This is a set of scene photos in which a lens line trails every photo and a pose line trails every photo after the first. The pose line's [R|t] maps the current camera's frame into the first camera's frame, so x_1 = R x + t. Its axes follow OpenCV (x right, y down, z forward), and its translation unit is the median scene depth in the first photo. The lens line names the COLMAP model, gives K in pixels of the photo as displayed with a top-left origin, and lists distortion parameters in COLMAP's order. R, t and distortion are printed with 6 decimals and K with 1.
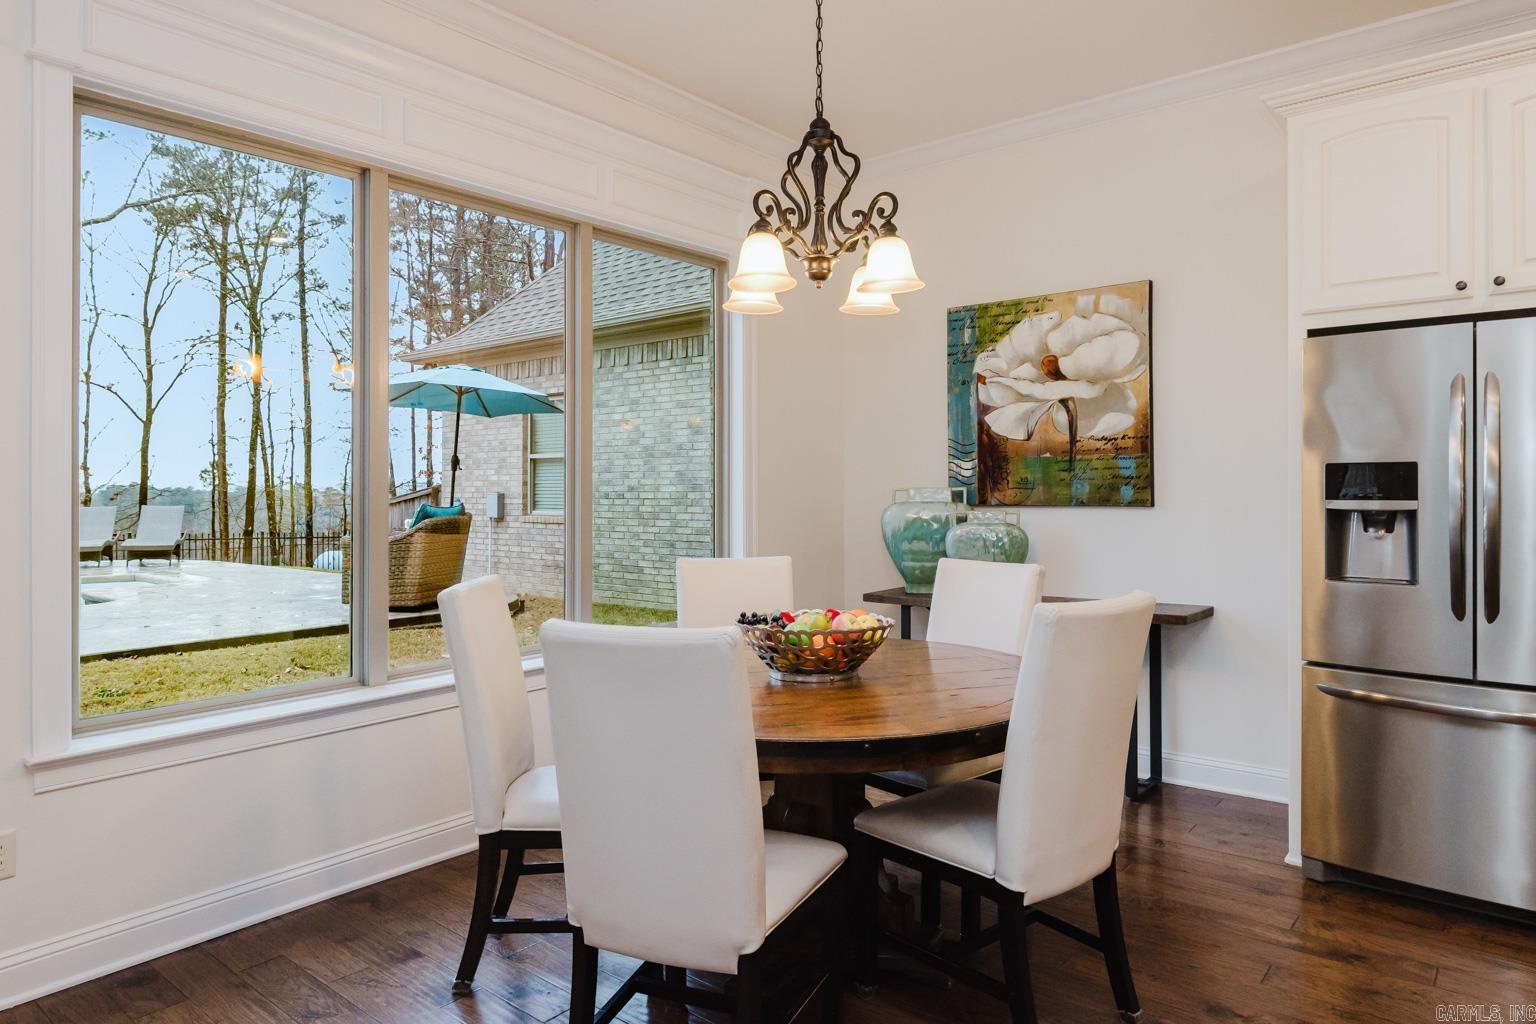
lens RADIAL K [[955.1, 0, 757.3], [0, 955.1, 476.7], [0, 0, 1]] dist [-0.003080, -0.001829]
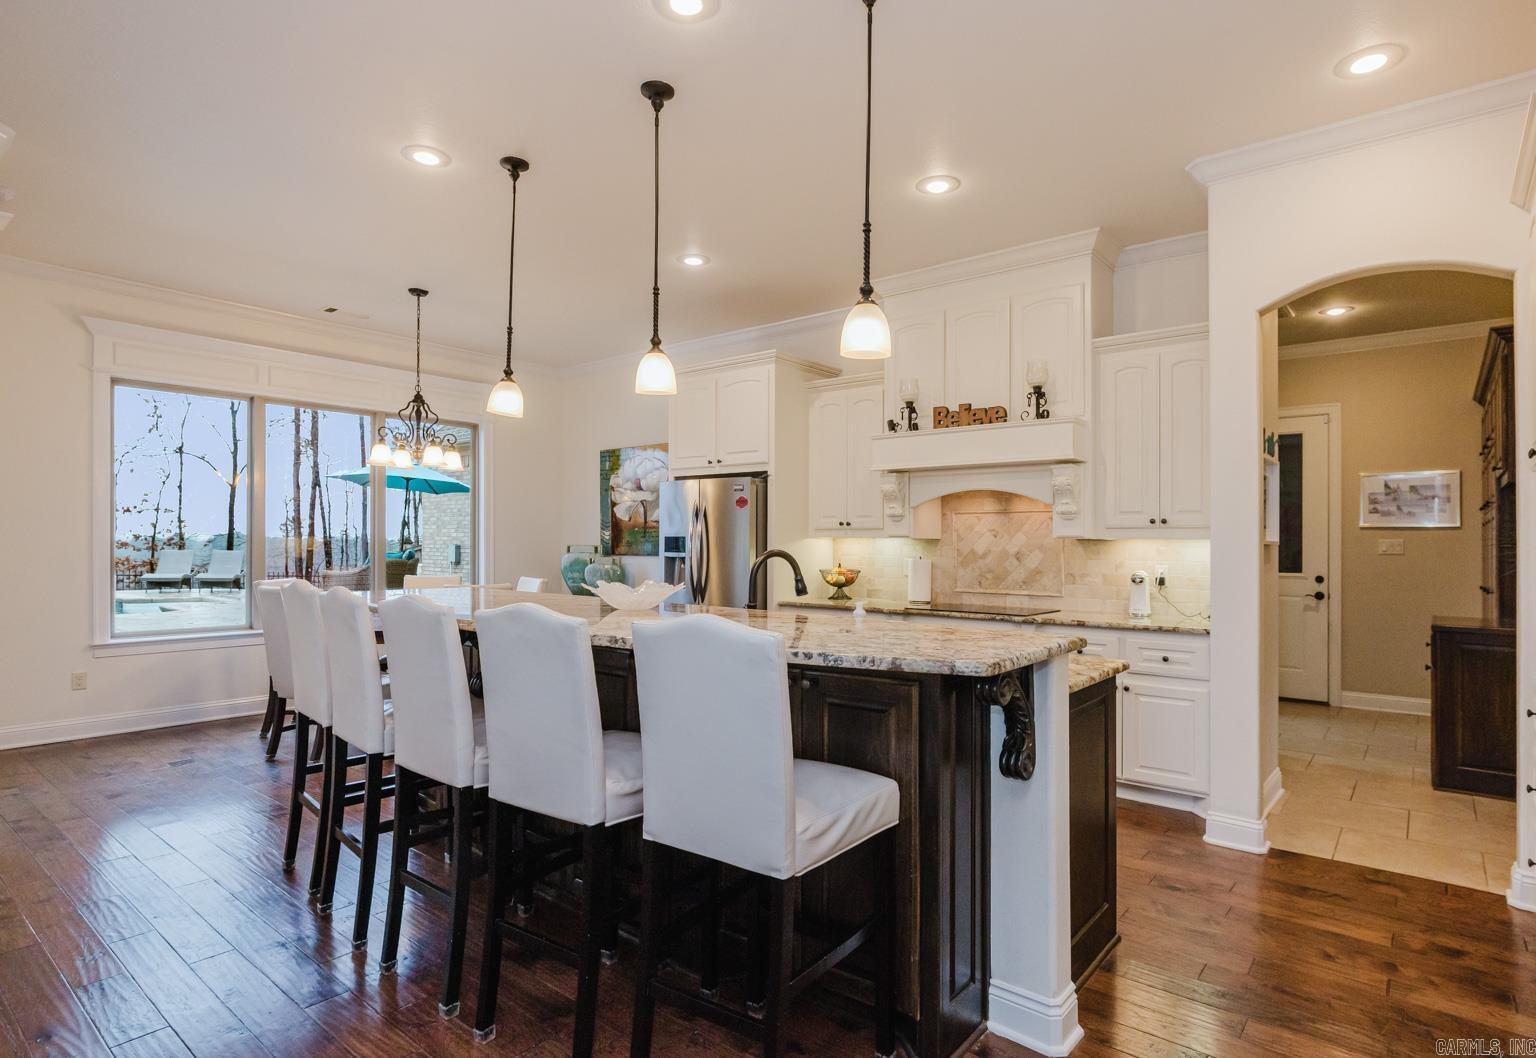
lens RADIAL K [[813.6, 0, 792.9], [0, 813.6, 550.8], [0, 0, 1]] dist [-0.006308, 0.002449]
pose [[0.999702, 0.015951, 0.018491, 0.620025], [-0.016297, 0.999691, 0.018754, -0.014984], [-0.018186, -0.019050, 0.999653, -0.696063]]
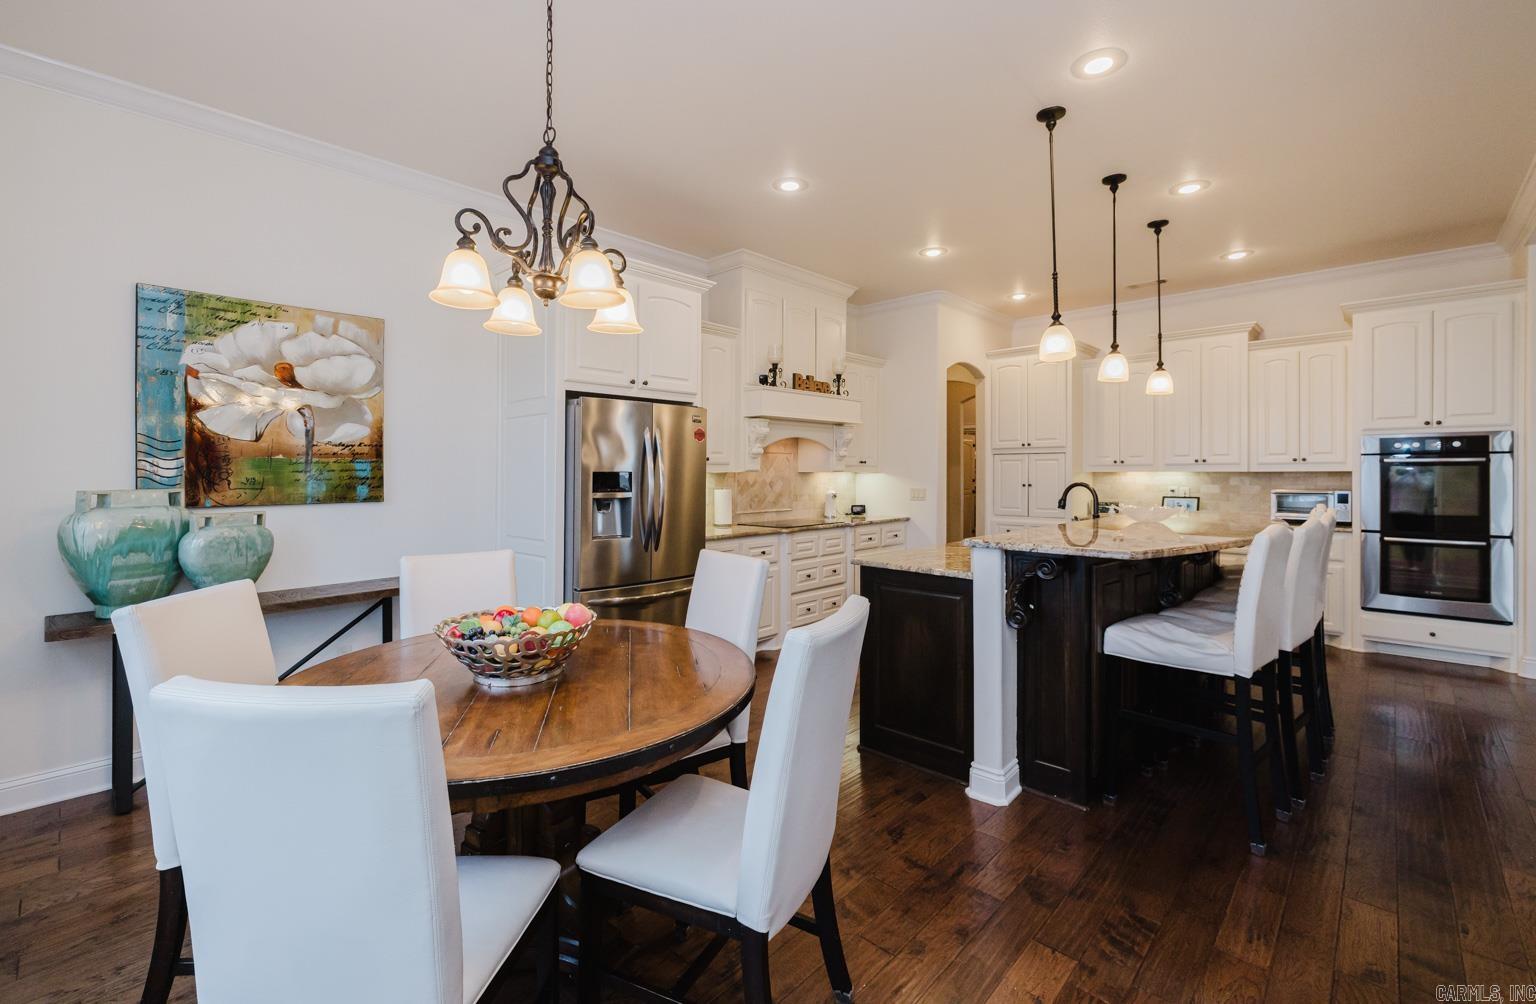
lens RADIAL K [[664.9, 0, 757.4], [0, 664.9, 481.9], [0, 0, 1]] dist [0.001499, 0.000610]
pose [[0.069901, -0.007547, 0.997525, -0.410686], [-0.009781, 0.999918, 0.008251, -0.006330], [-0.997506, -0.010334, 0.069821, 0.441277]]
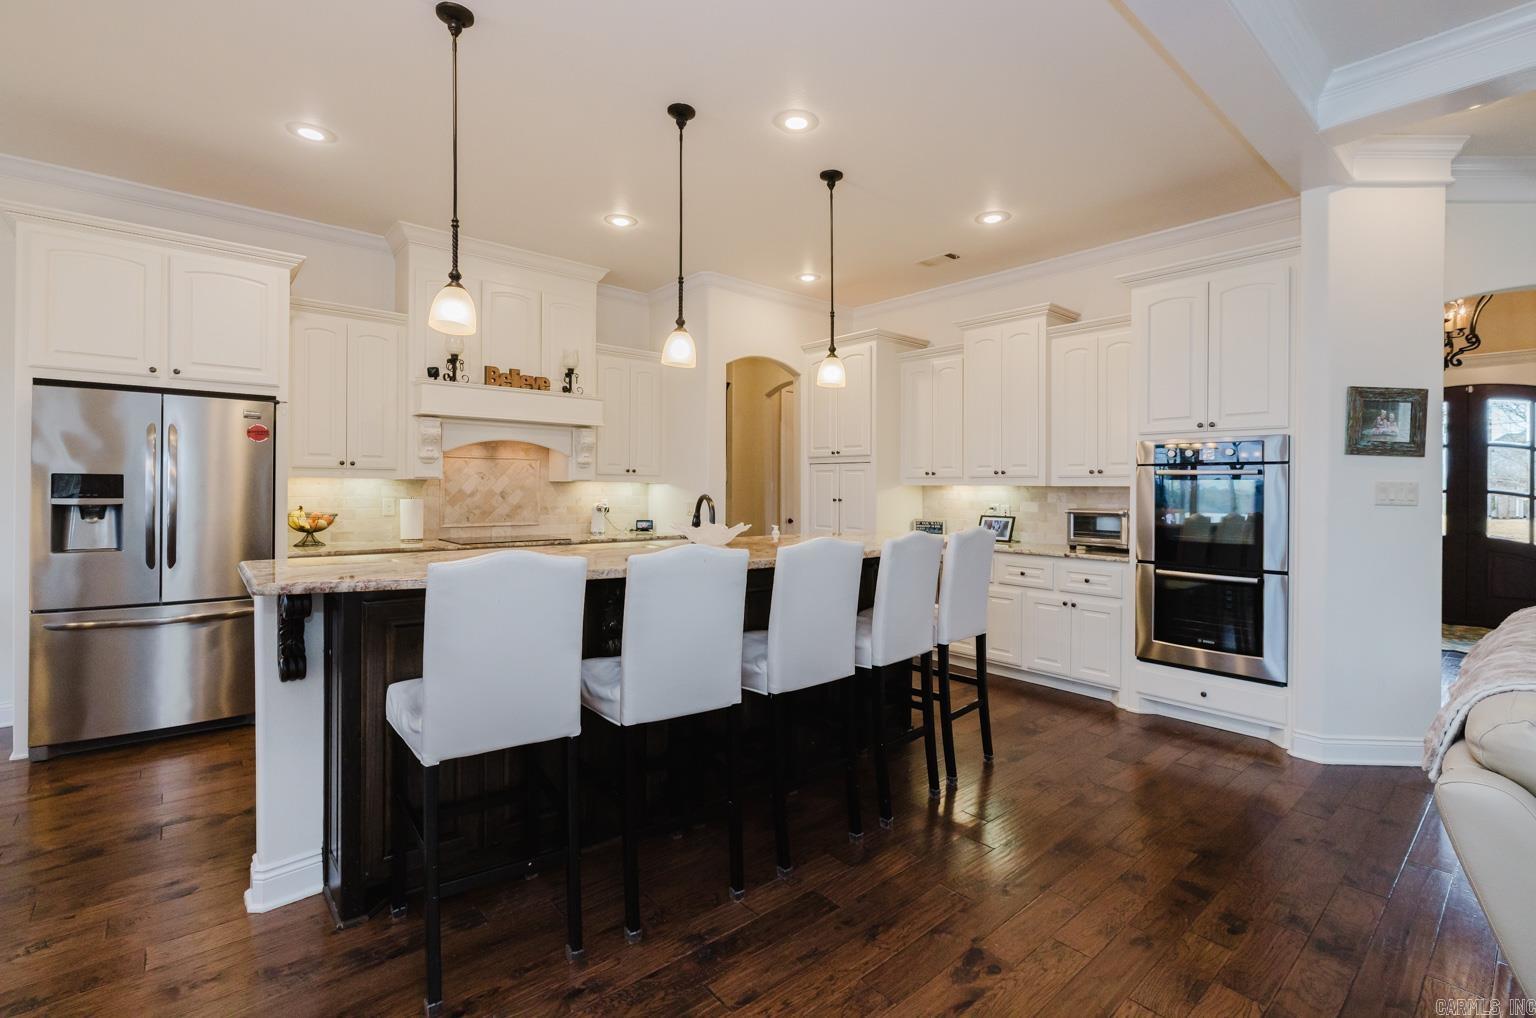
lens RADIAL K [[690.0, 0, 783.0], [0, 690.0, 500.9], [0, 0, 1]] dist [-0.001731, 0.000135]
pose [[0.151681, -0.011877, 0.988358, -0.198237], [-0.022084, 0.999637, 0.015402, -0.009140], [-0.988183, -0.024163, 0.151364, -0.192172]]
